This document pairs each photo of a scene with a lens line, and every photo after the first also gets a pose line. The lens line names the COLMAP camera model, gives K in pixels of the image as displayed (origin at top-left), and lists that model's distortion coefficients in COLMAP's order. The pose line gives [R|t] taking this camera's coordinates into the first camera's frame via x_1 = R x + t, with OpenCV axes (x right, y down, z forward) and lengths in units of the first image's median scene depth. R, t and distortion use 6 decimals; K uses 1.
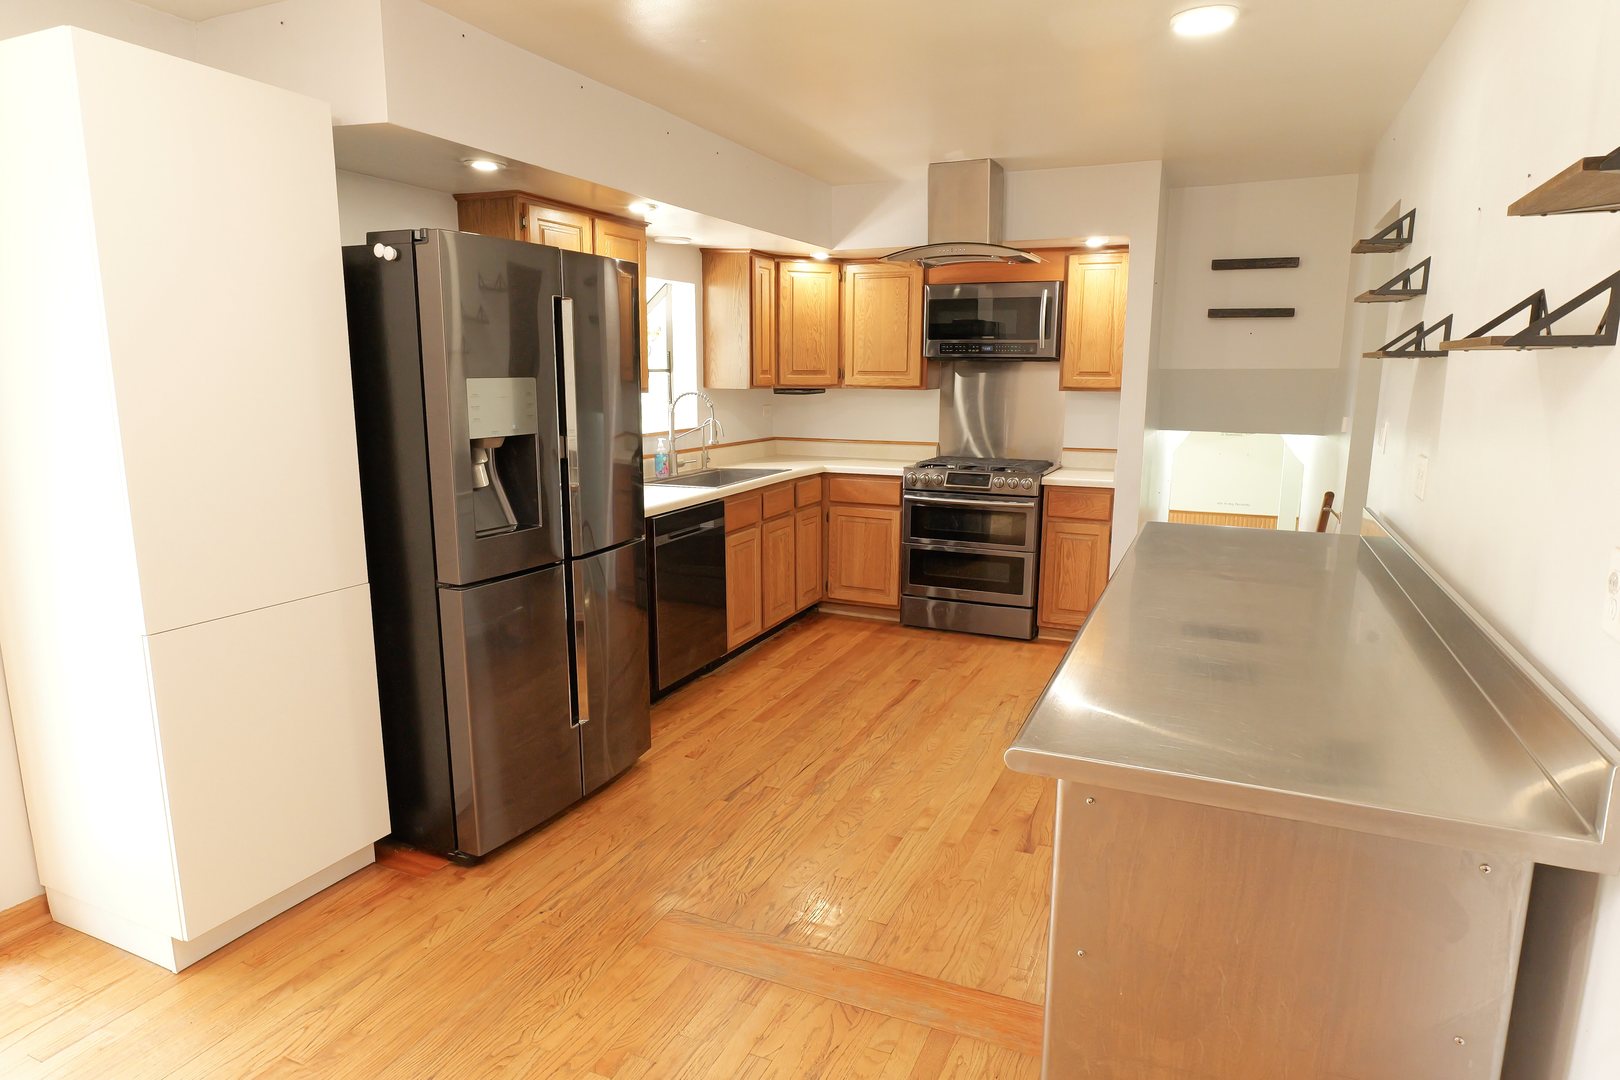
lens RADIAL K [[944.2, 0, 810.9], [0, 944.2, 543.6], [0, 0, 1]] dist [-0.029035, 0.016791]
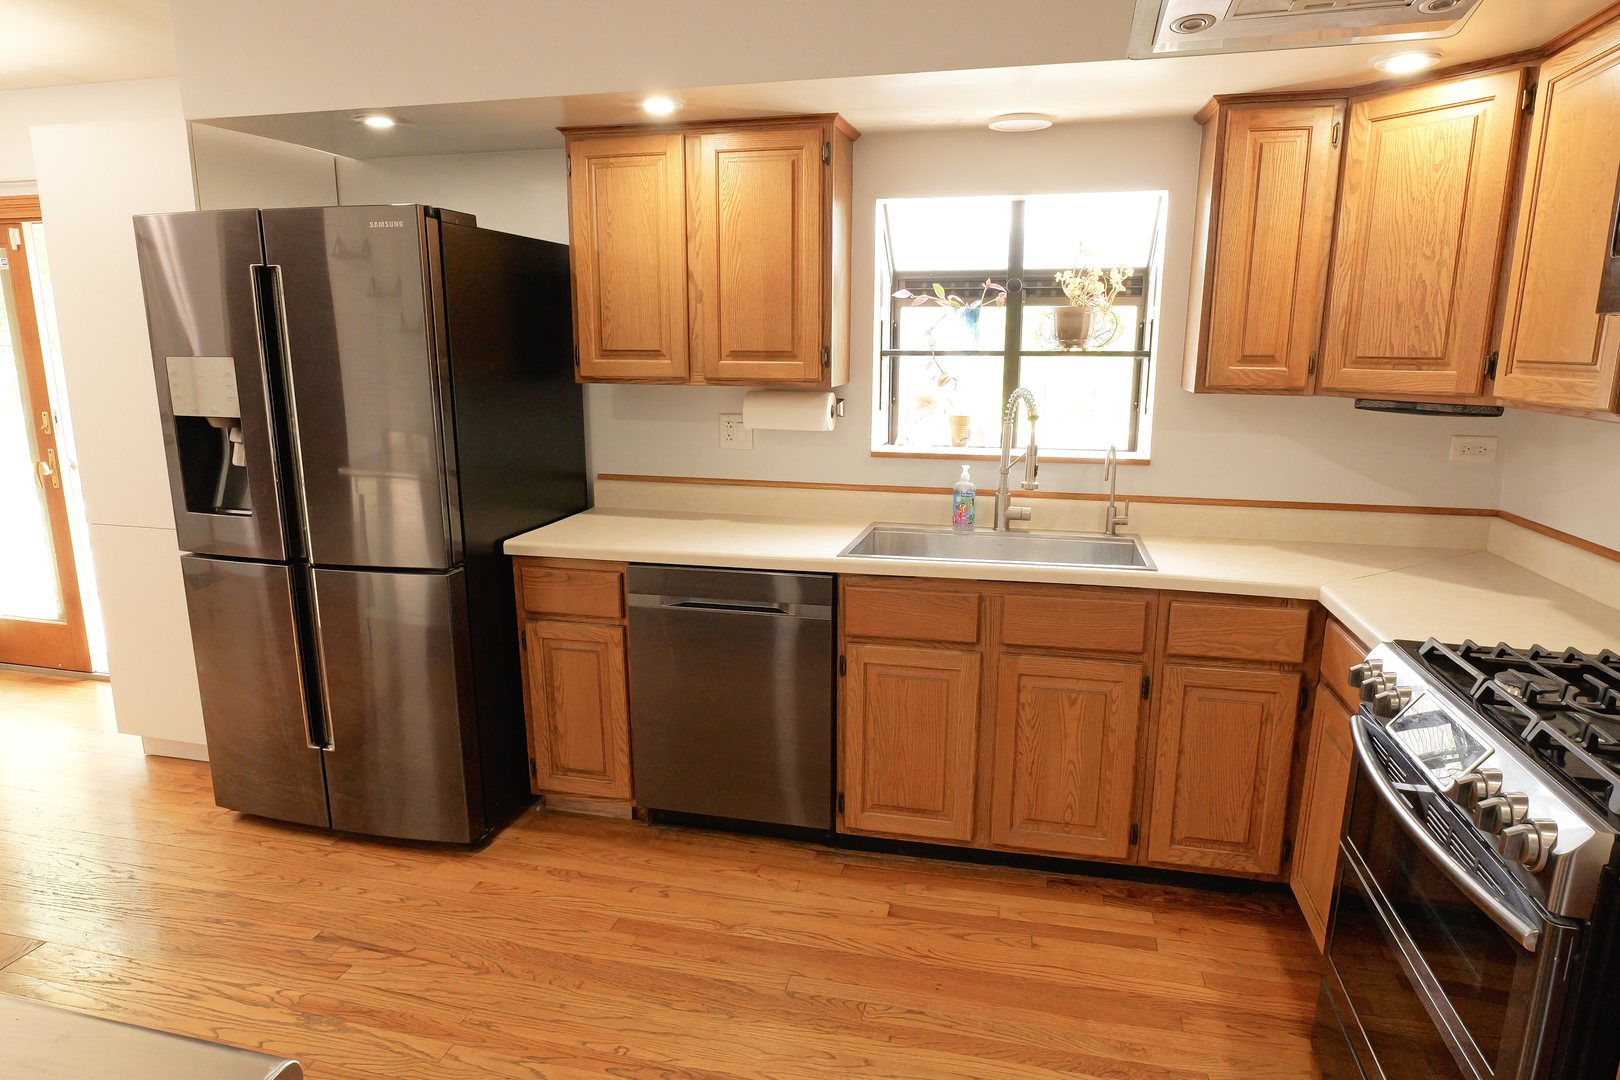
lens RADIAL K [[944.2, 0, 810.9], [0, 944.2, 543.6], [0, 0, 1]] dist [-0.029035, 0.016791]
pose [[0.184771, 0.197759, -0.962679, 0.438187], [-0.182962, 0.969343, 0.164012, -0.151570], [0.965601, 0.145829, 0.215289, 0.822701]]
